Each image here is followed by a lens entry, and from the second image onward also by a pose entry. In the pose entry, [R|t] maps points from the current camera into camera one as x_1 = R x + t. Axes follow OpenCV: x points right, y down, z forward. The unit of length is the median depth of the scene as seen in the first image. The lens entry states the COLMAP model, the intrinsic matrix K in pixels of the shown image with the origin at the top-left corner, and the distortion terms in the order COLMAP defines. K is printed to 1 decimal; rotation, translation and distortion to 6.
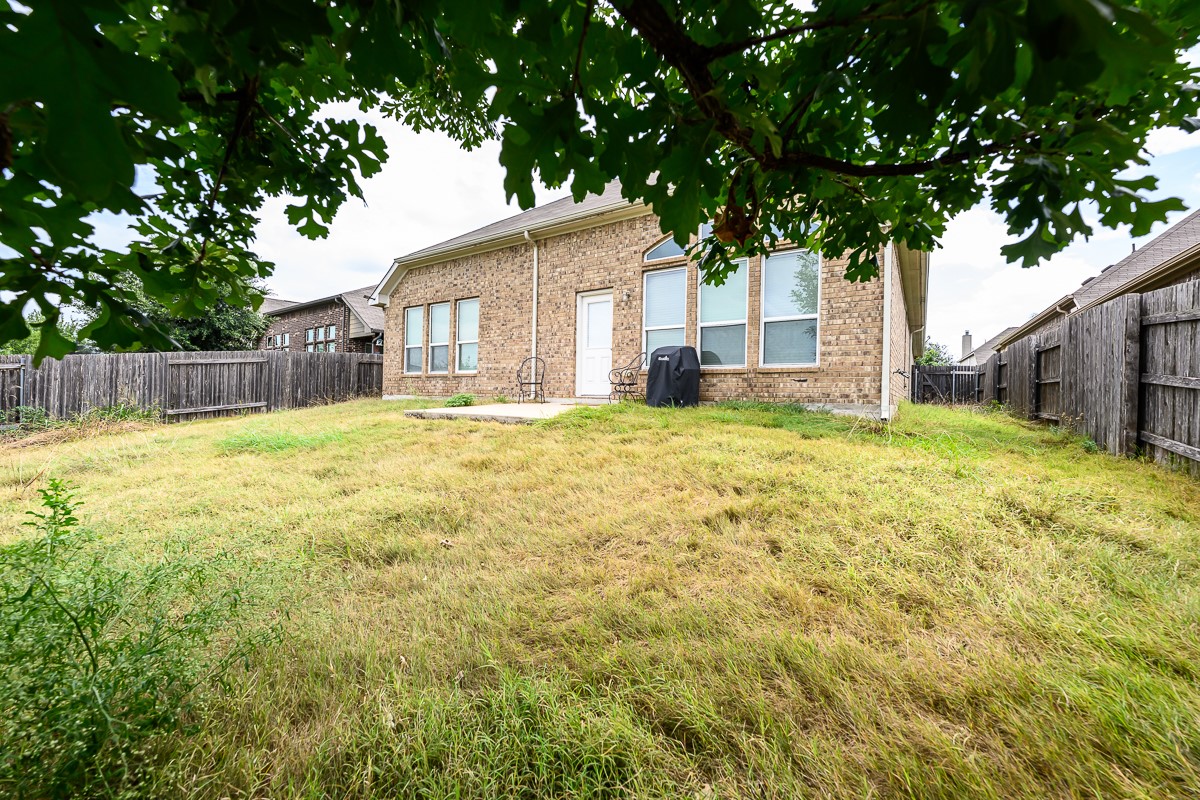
lens RADIAL K [[473.2, 0, 598.9], [0, 473.2, 399.5], [0, 0, 1]] dist [0.002476, -0.000146]
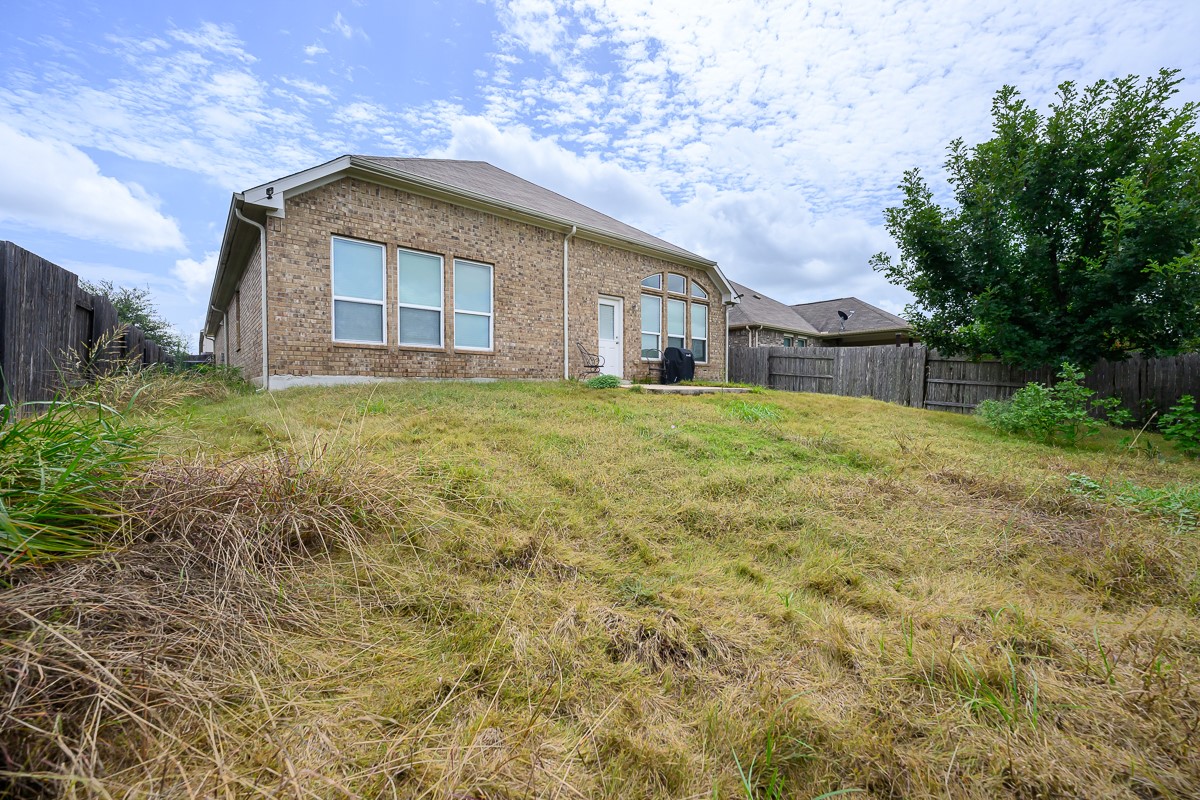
lens RADIAL K [[473.2, 0, 598.6], [0, 473.2, 398.4], [0, 0, 1]] dist [0.002476, -0.000146]
pose [[0.253279, -0.050811, 0.966058, -1.137285], [-0.002897, 0.998575, 0.053281, -0.016638], [-0.967389, -0.016294, 0.252771, 0.620937]]
